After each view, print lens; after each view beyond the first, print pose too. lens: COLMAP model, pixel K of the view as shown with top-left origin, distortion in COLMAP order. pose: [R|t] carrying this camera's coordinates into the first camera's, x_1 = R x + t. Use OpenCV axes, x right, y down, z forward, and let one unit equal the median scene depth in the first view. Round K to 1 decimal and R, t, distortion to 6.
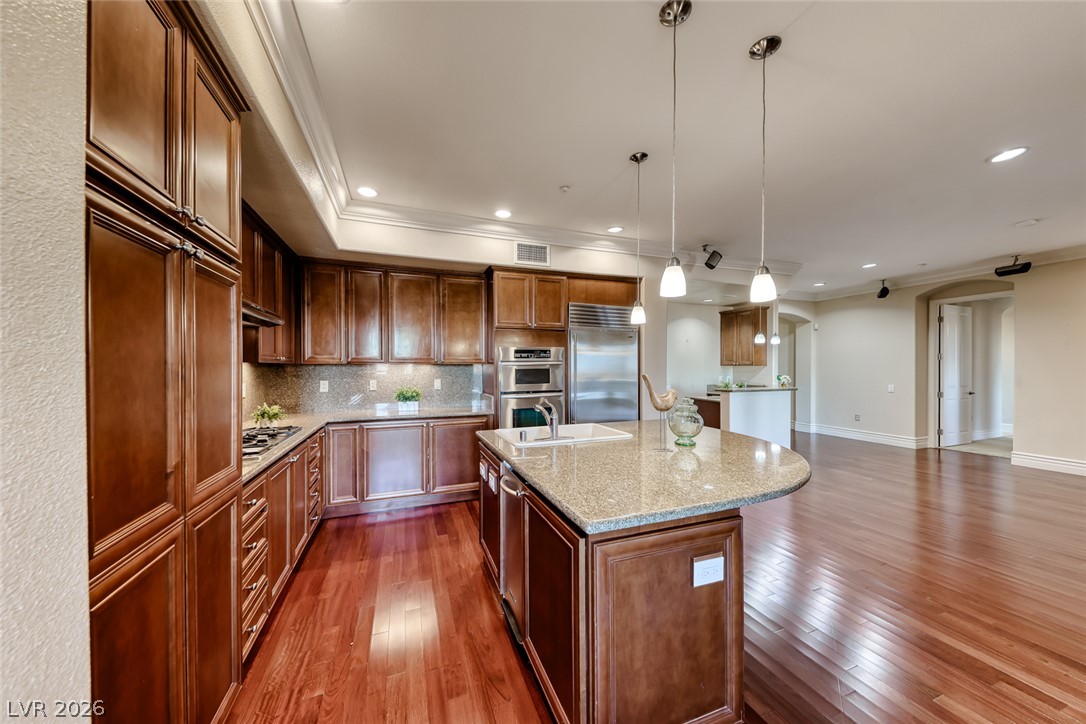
lens RADIAL K [[370.5, 0, 537.5], [0, 370.5, 367.4], [0, 0, 1]] dist [0.013918, -0.004155]
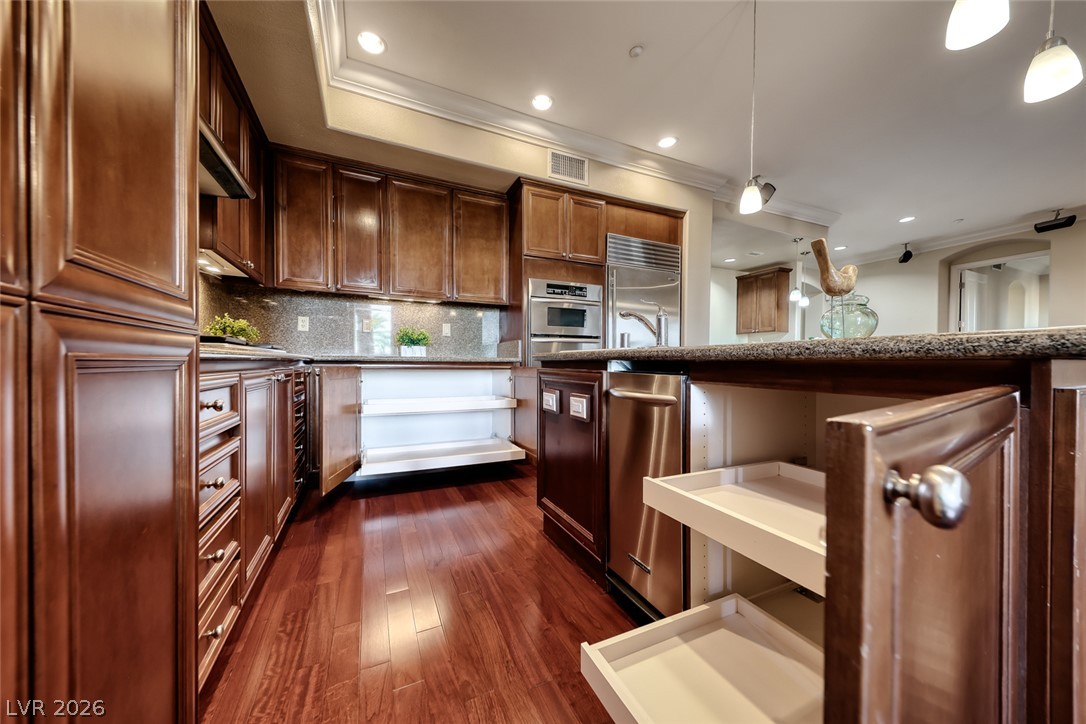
lens RADIAL K [[370.5, 0, 537.7], [0, 370.5, 368.0], [0, 0, 1]] dist [0.013918, -0.004155]
pose [[0.996864, 0.006670, 0.078852, -0.144579], [-0.007577, 0.999909, 0.011205, 0.129848], [-0.078770, -0.011767, 0.996823, 0.180530]]
